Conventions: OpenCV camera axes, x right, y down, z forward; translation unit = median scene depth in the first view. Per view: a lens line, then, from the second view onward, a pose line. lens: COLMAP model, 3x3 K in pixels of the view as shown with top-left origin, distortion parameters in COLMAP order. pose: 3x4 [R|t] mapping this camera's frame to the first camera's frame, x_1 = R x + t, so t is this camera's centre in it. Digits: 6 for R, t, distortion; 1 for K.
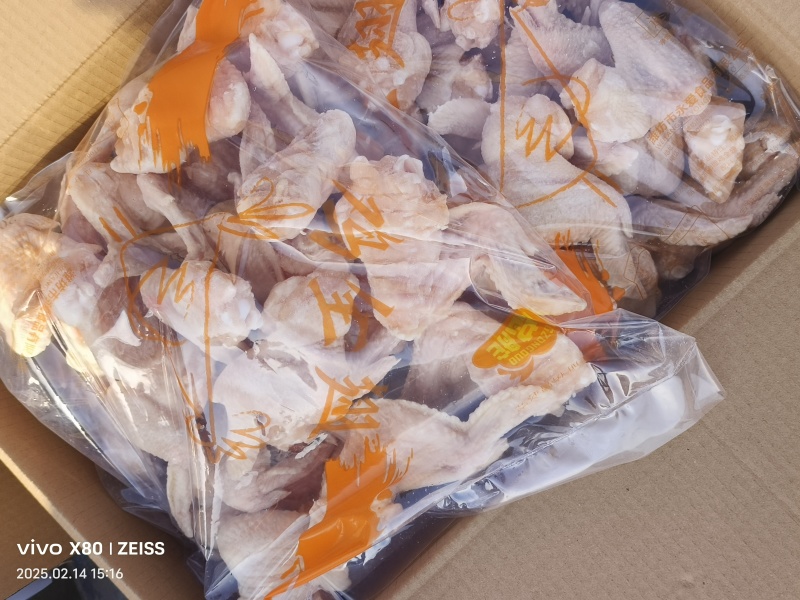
lens RADIAL K [[943.2, 0, 400.0], [0, 943.2, 300.0], [0, 0, 1]] dist [-0.068827, 0.012492]
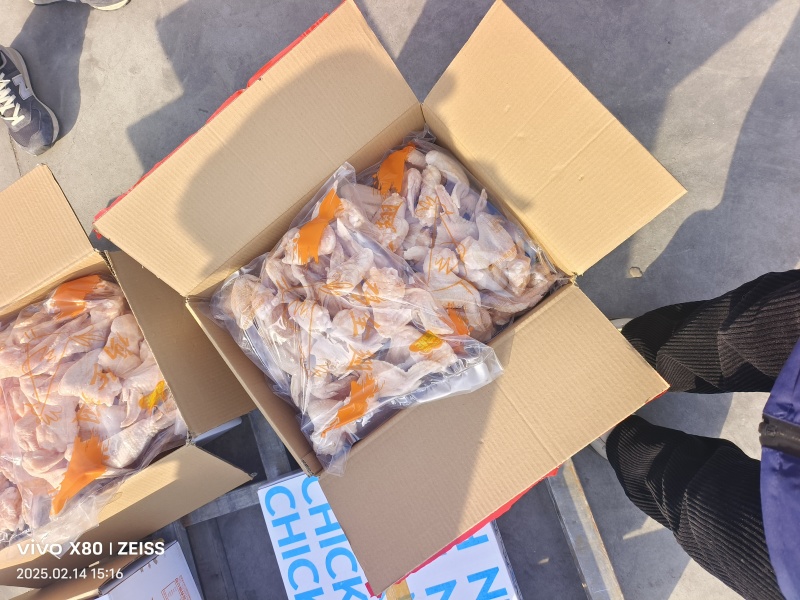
lens RADIAL K [[549.8, 0, 400.0], [0, 549.8, 300.0], [0, 0, 1]] dist [-0.107414, 0.100123]
pose [[0.991989, 0.097592, -0.080213, 0.156027], [-0.099644, 0.994780, -0.021979, -0.032125], [0.077650, 0.029796, 0.996535, -0.509150]]
